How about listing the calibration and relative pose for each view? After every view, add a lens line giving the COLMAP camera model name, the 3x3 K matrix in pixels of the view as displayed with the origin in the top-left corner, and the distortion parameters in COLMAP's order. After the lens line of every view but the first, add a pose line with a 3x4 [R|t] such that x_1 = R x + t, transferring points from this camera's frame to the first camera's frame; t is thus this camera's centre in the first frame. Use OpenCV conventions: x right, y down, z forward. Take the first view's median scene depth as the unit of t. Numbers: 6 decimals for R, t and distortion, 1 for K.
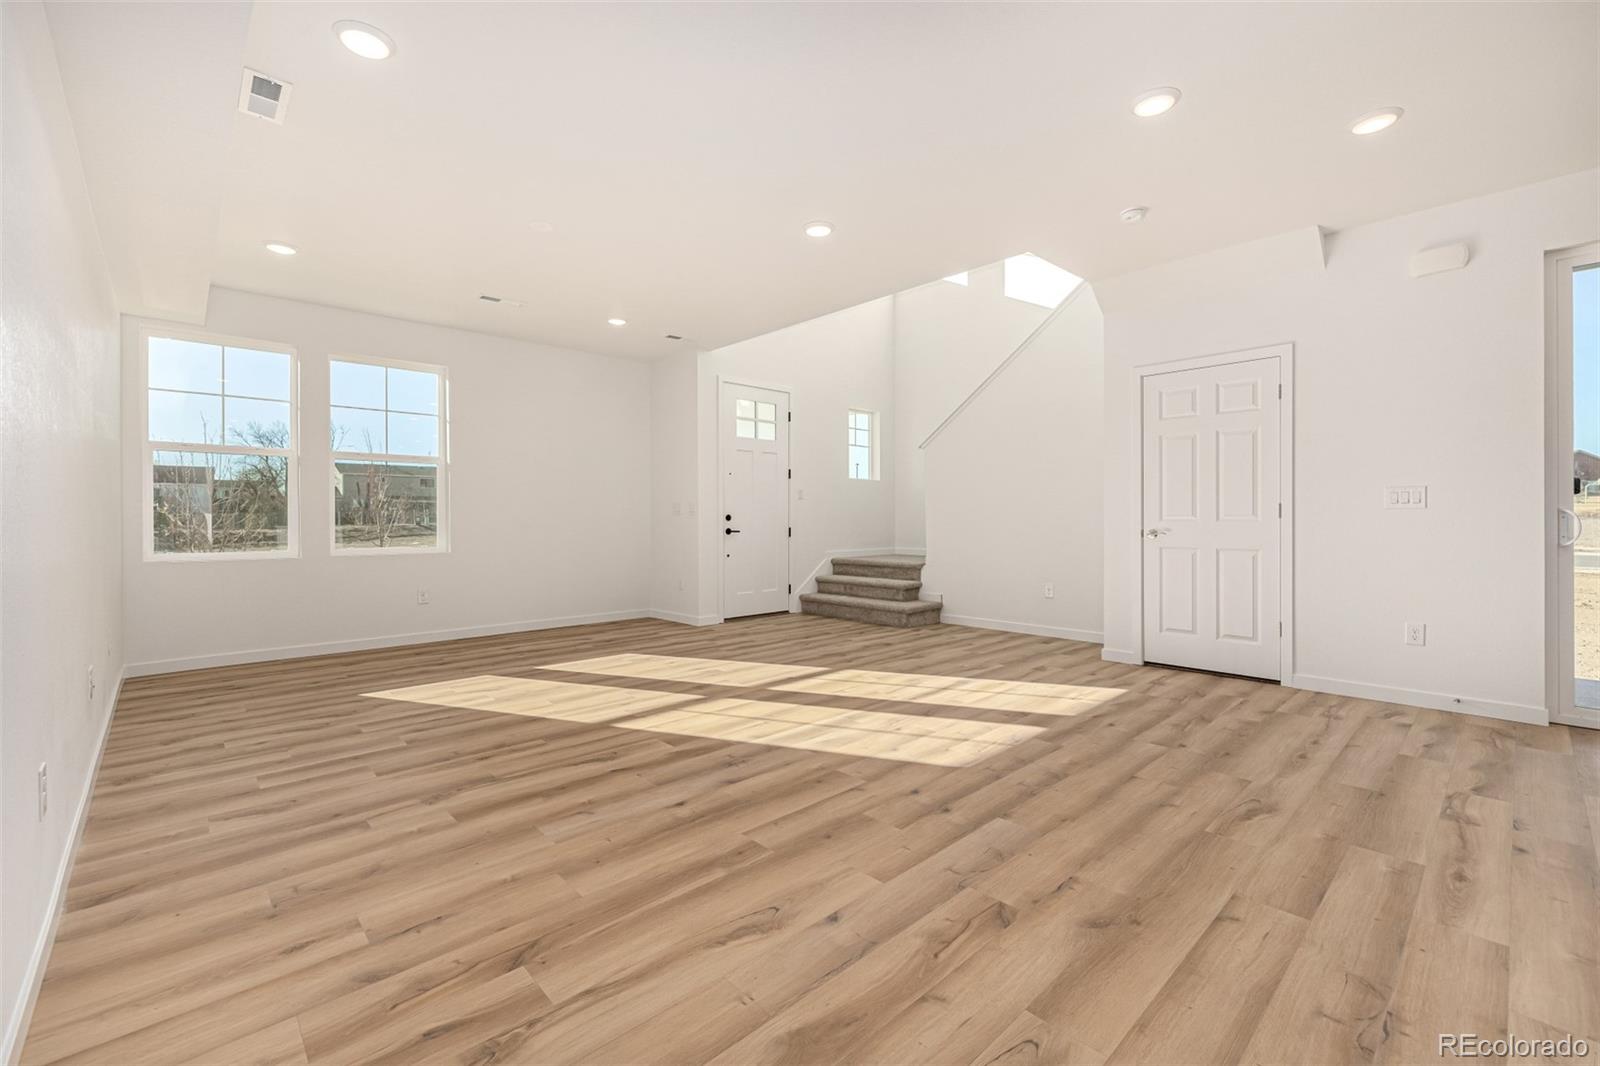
lens RADIAL K [[672.3, 0, 791.1], [0, 672.3, 515.6], [0, 0, 1]] dist [-0.000601, 0.000226]
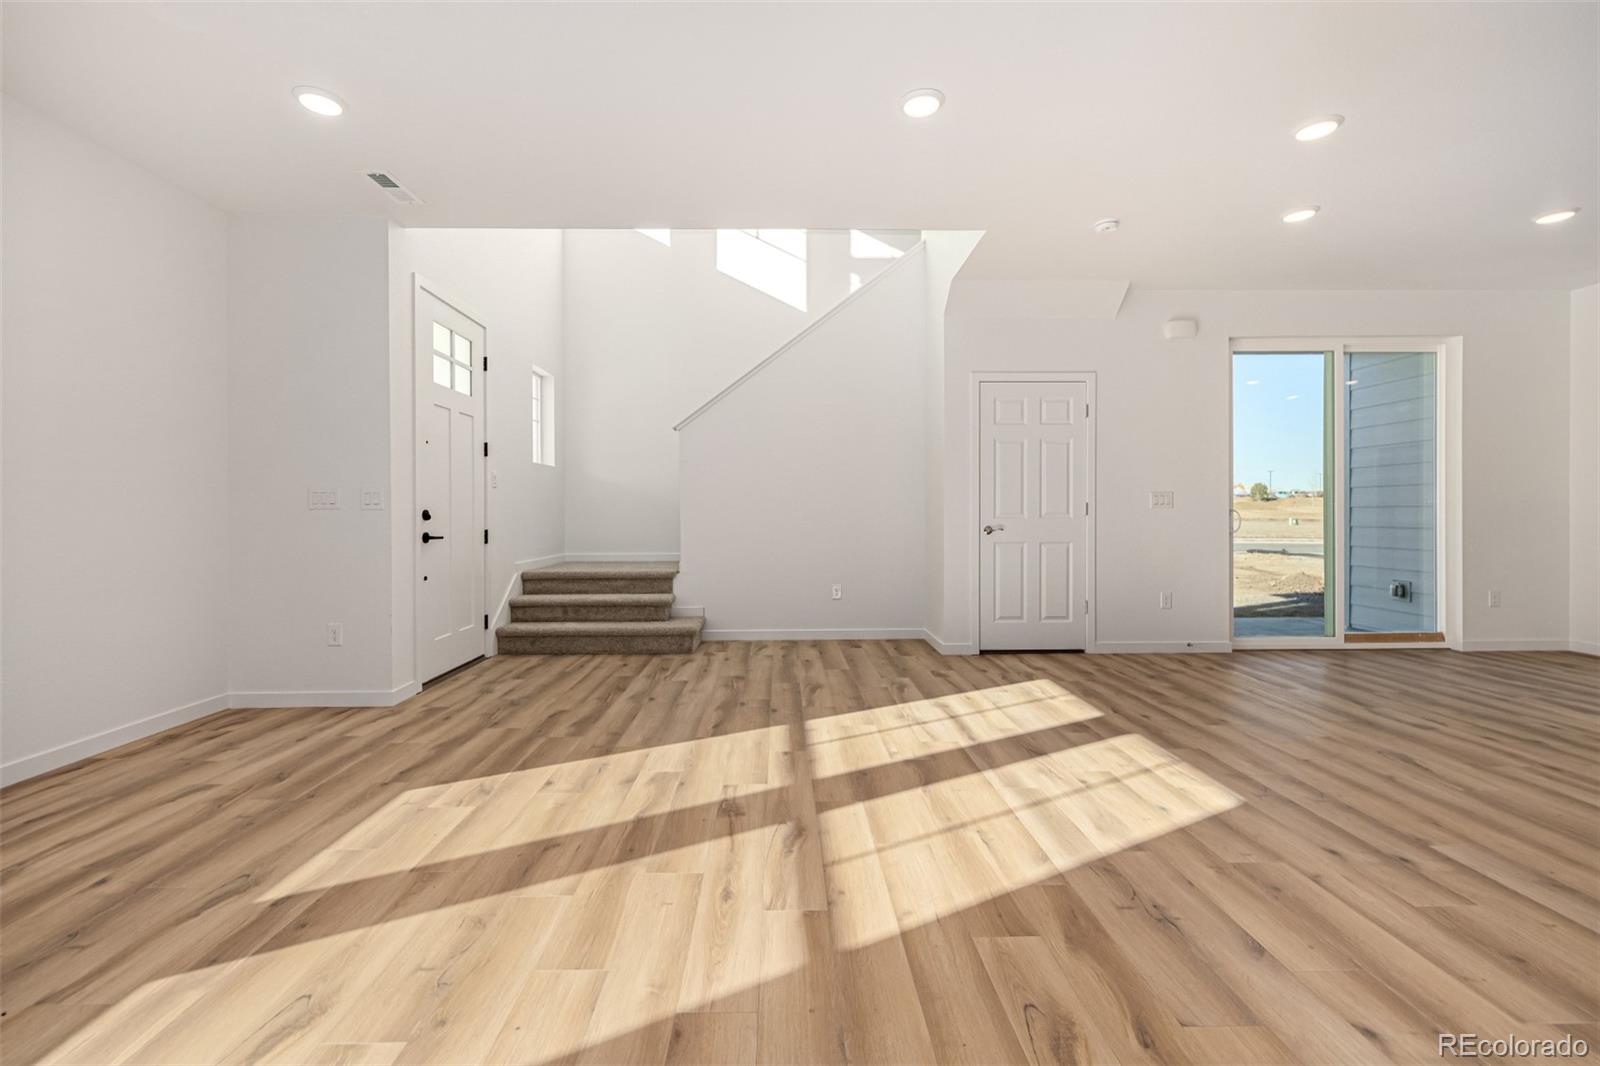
lens RADIAL K [[672.3, 0, 791.1], [0, 672.3, 515.6], [0, 0, 1]] dist [-0.000601, 0.000226]
pose [[0.669099, -0.000340, 0.743173, -0.726625], [-0.001162, 0.999998, 0.001504, 0.005096], [-0.743172, -0.001870, 0.669097, 0.805381]]
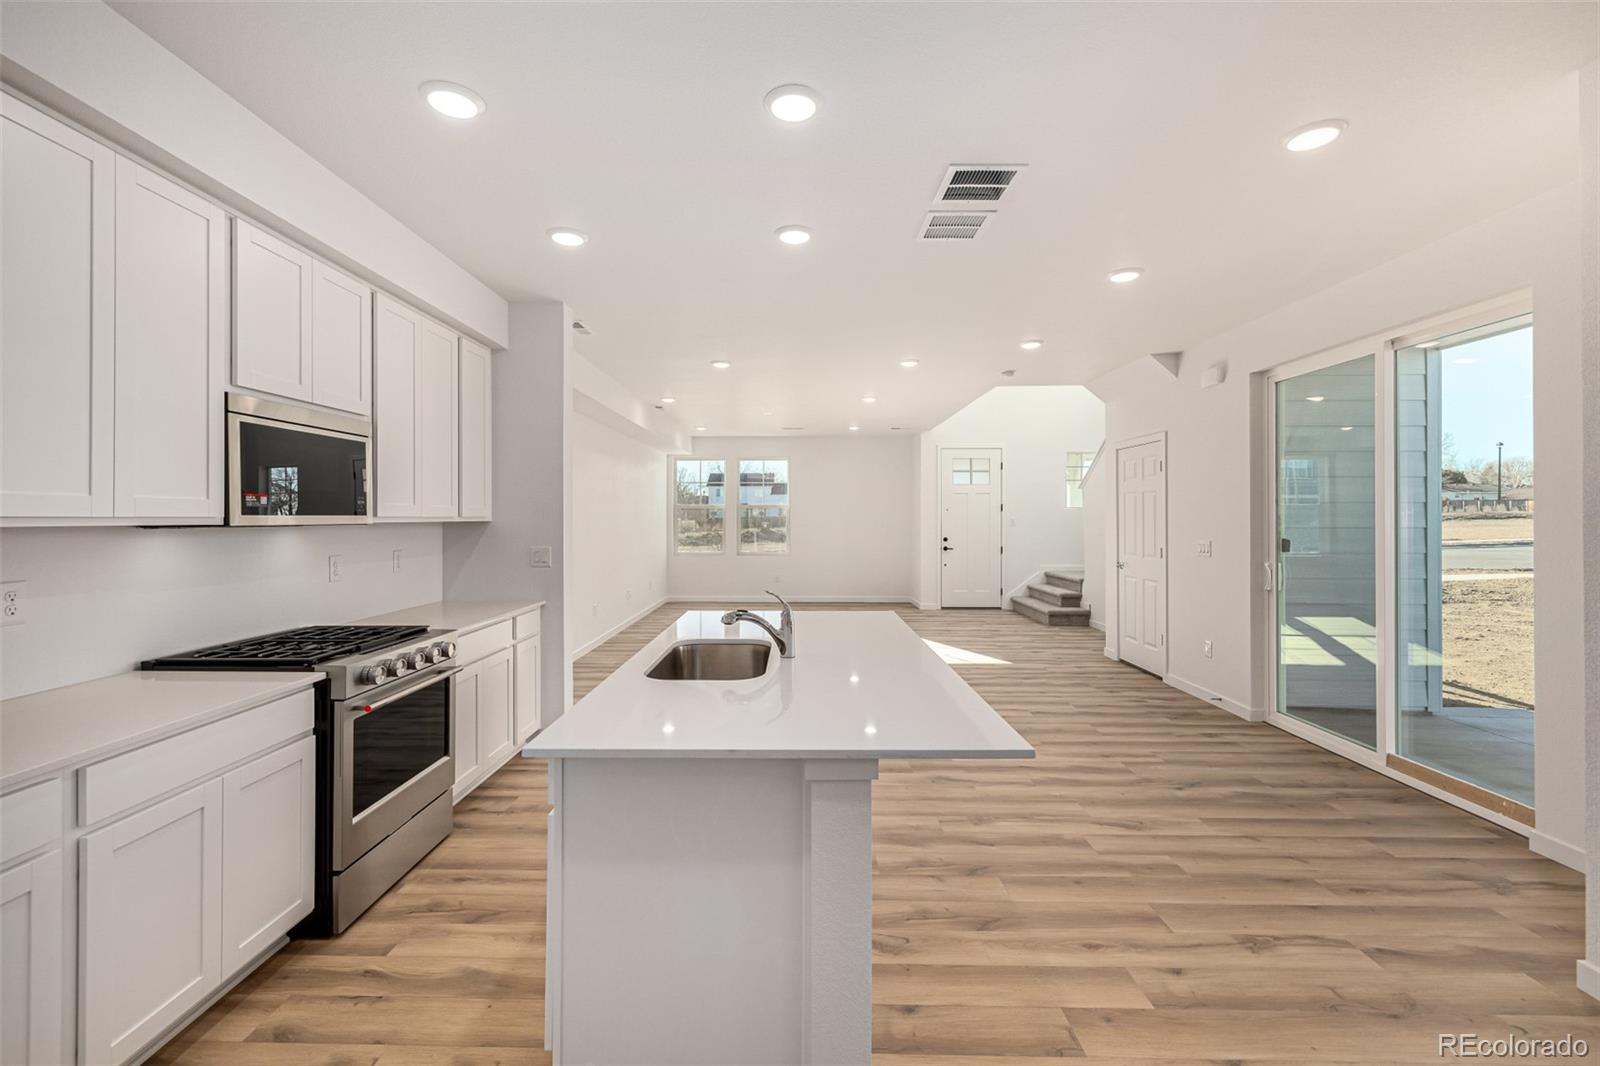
lens RADIAL K [[672.3, 0, 791.1], [0, 672.3, 515.6], [0, 0, 1]] dist [-0.000601, 0.000226]
pose [[0.722384, 0.002553, -0.691487, 1.559351], [-0.000997, 0.999996, 0.002651, -0.120206], [0.691491, -0.001226, 0.722384, -0.708421]]
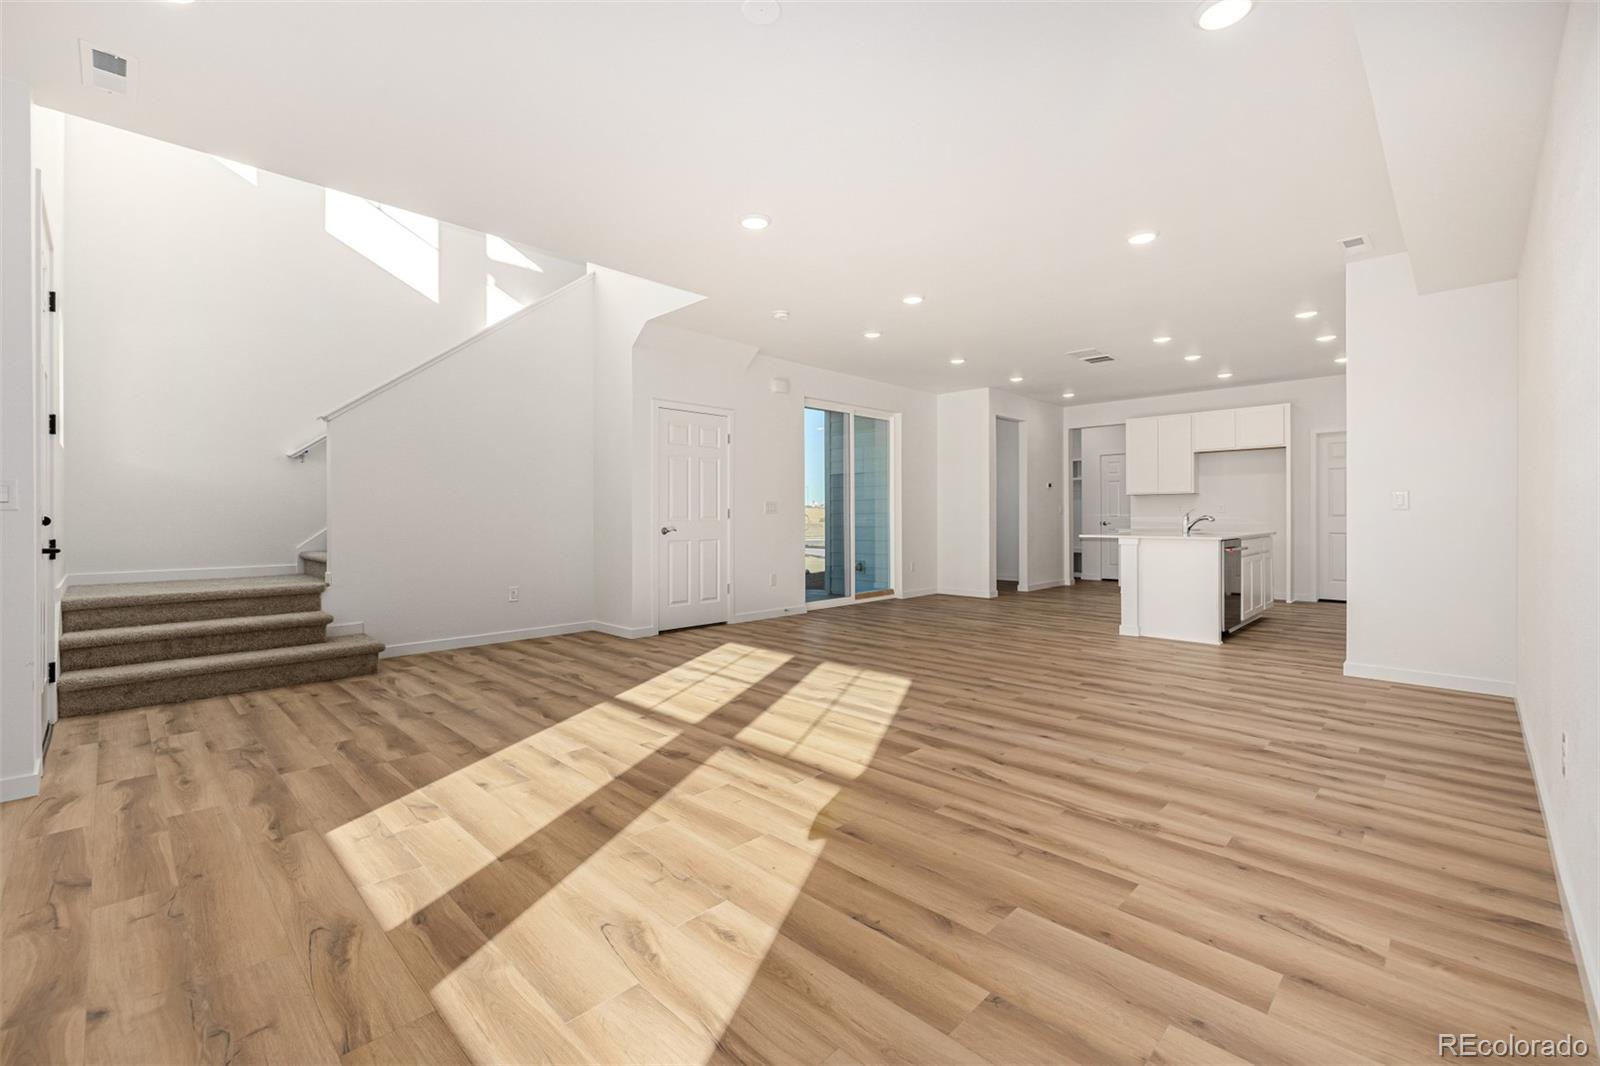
lens RADIAL K [[674.2, 0, 789.4], [0, 674.2, 487.1], [0, 0, 1]] dist [0.002217, -0.000093]
pose [[-0.034867, 0.047947, 0.998241, -1.196542], [-0.000725, 0.998847, -0.048001, 0.010678], [-0.999392, -0.002398, -0.034792, 1.256143]]
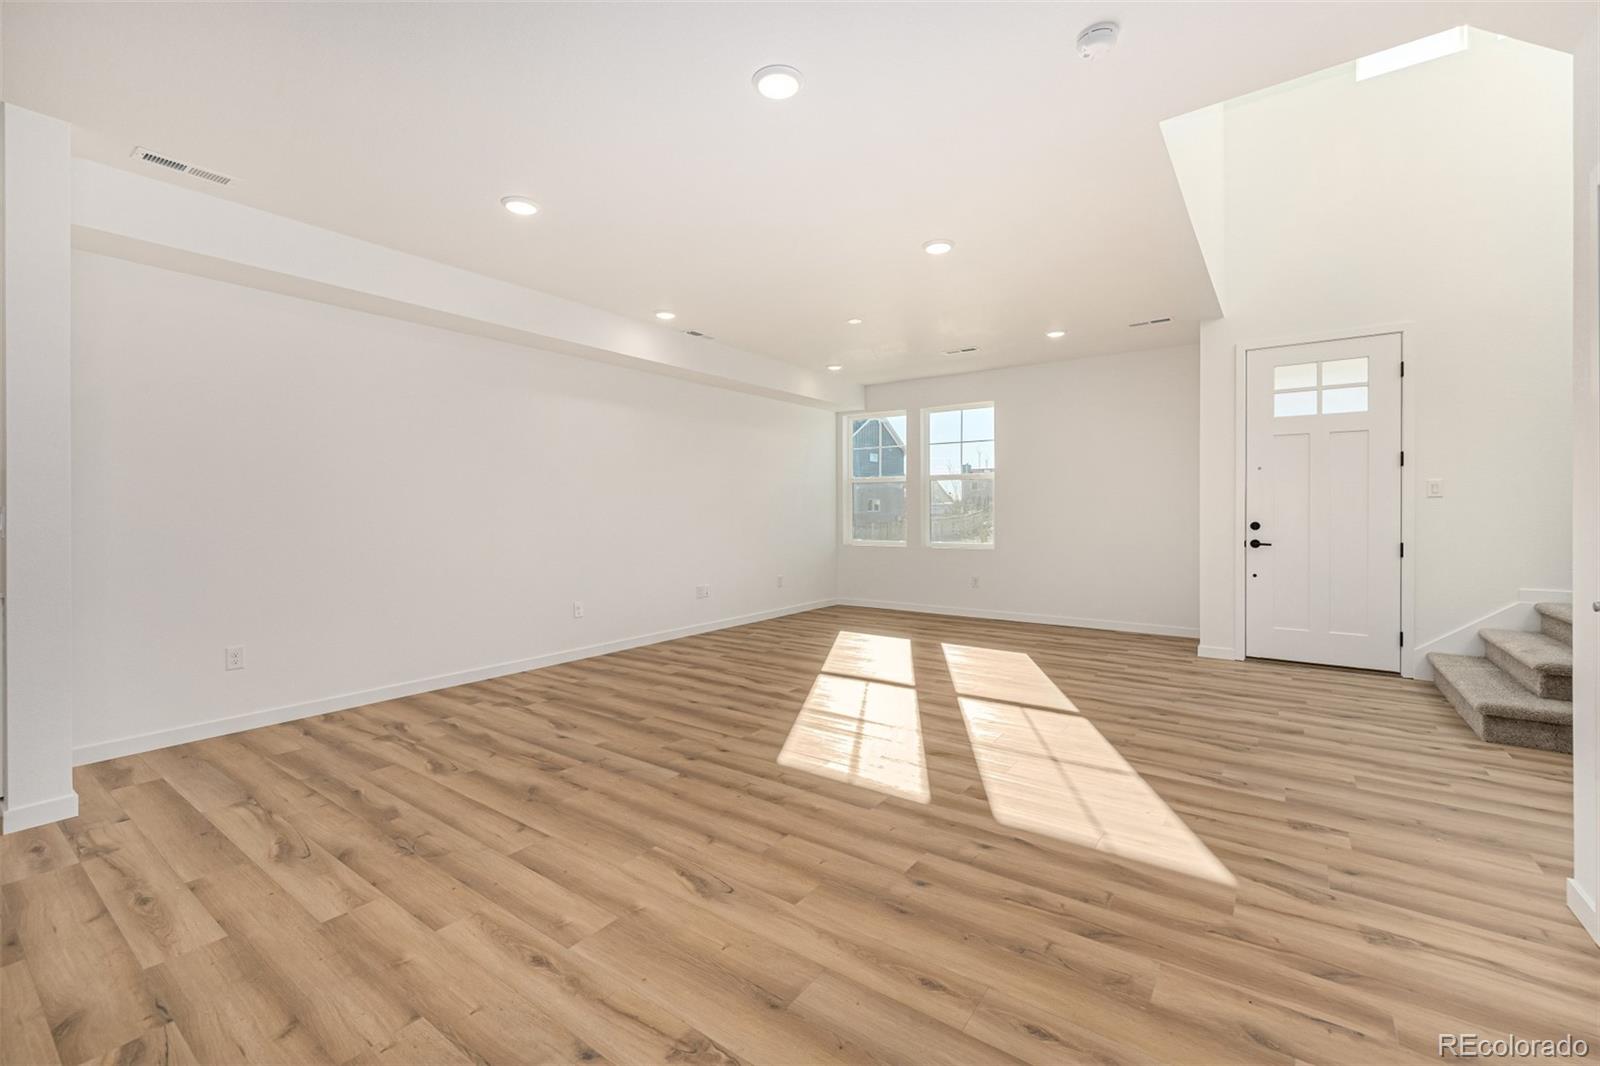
lens RADIAL K [[672.3, 0, 791.1], [0, 672.3, 515.6], [0, 0, 1]] dist [-0.000601, 0.000226]
pose [[0.191809, 0.010354, -0.981378, 1.259367], [0.006549, 0.999909, 0.011830, -0.048072], [0.981411, -0.008696, 0.191723, 0.753193]]
